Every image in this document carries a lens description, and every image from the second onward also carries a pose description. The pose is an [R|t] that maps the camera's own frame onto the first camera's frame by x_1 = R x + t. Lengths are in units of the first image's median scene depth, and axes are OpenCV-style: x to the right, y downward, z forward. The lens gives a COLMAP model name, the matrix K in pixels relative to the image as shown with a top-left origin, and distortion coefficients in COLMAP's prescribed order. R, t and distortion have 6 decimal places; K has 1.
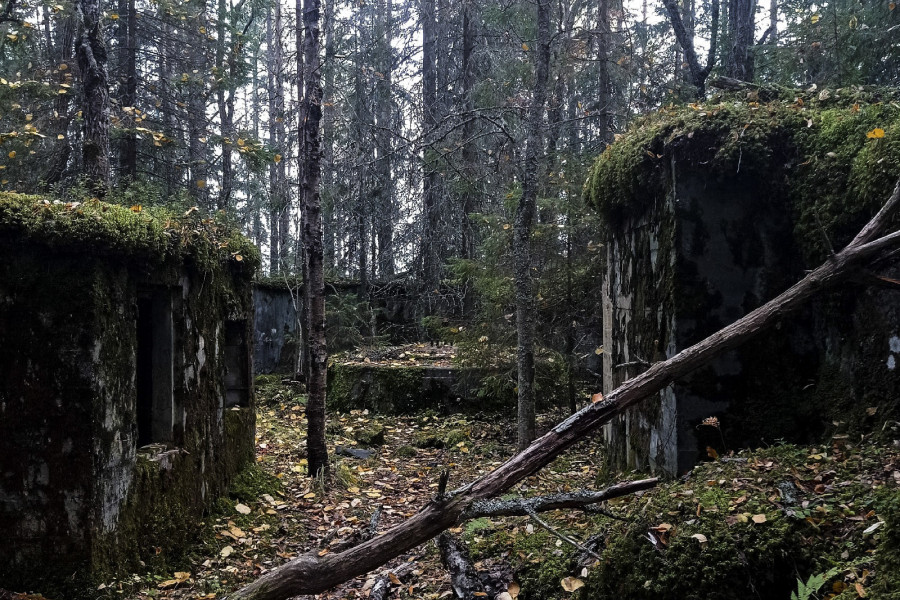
lens RADIAL K [[846.6, 0, 450.0], [0, 846.6, 300.0], [0, 0, 1]] dist [0.010219, 0.003635]
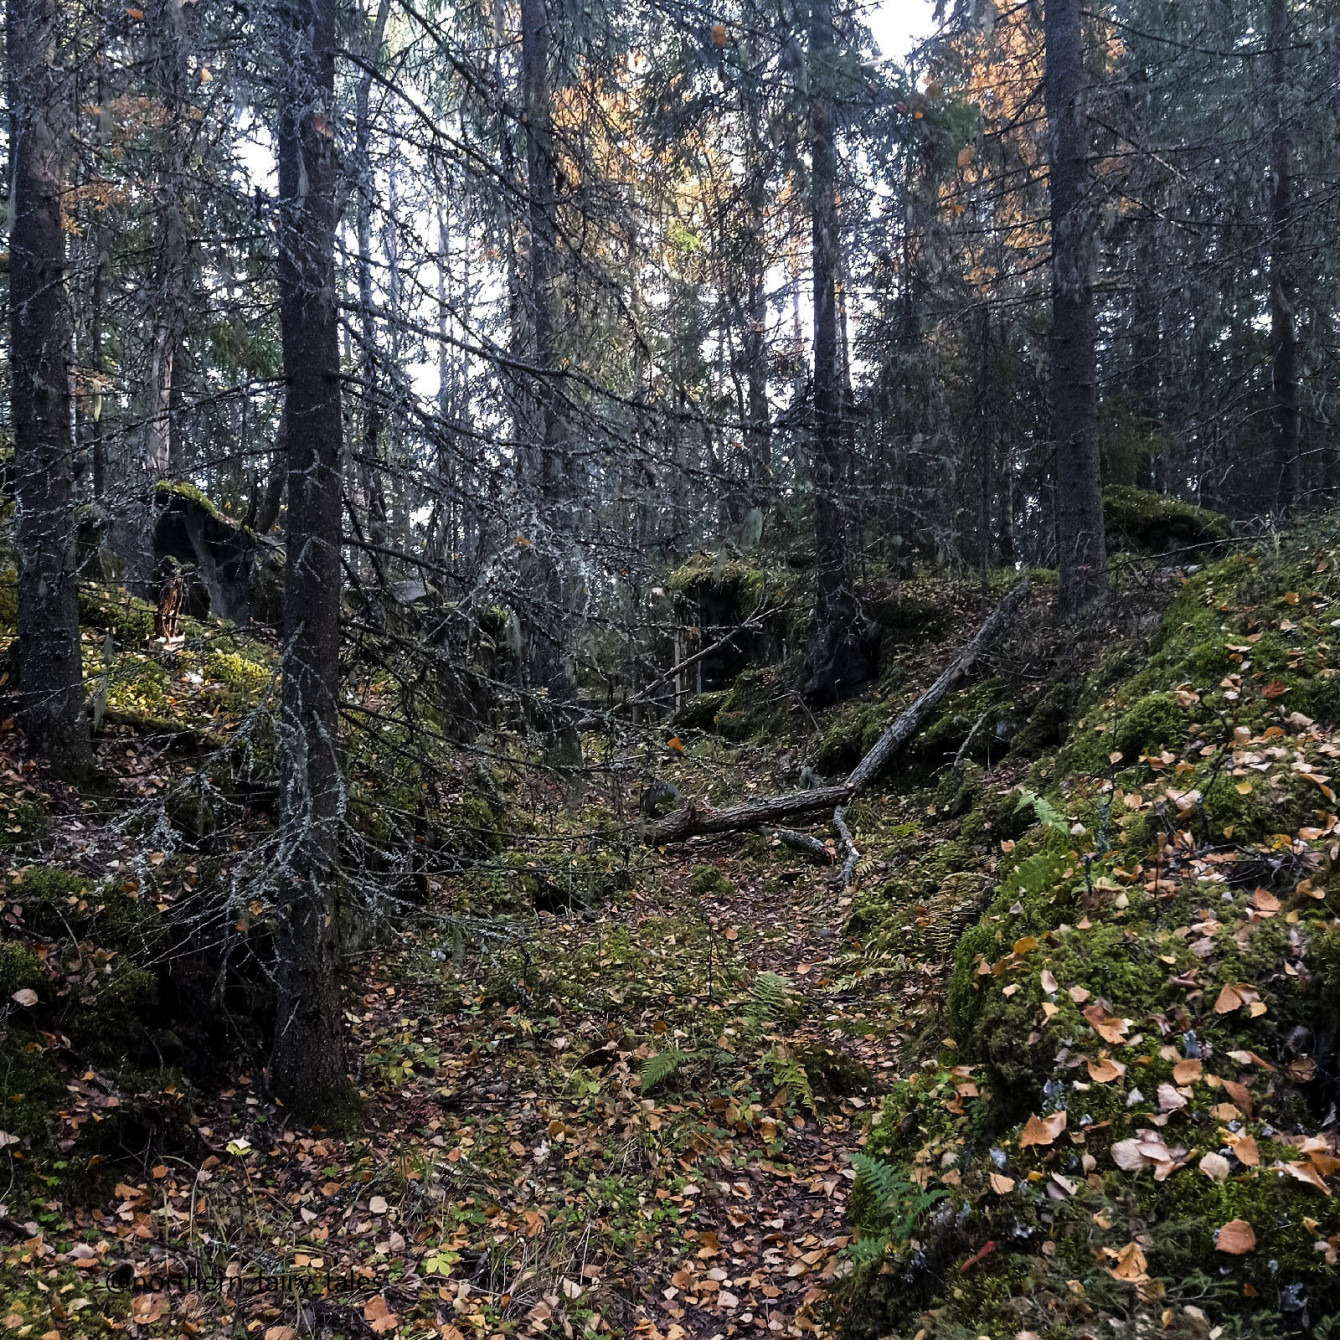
lens RADIAL K [[1260.7, 0, 670.0], [0, 1260.7, 670.0], [0, 0, 1]] dist [0.009978, 0.003849]
pose [[0.985922, -0.012067, 0.166772, -0.192724], [0.013708, 0.999868, -0.008694, 0.048791], [-0.166645, 0.010858, 0.985957, -1.137983]]
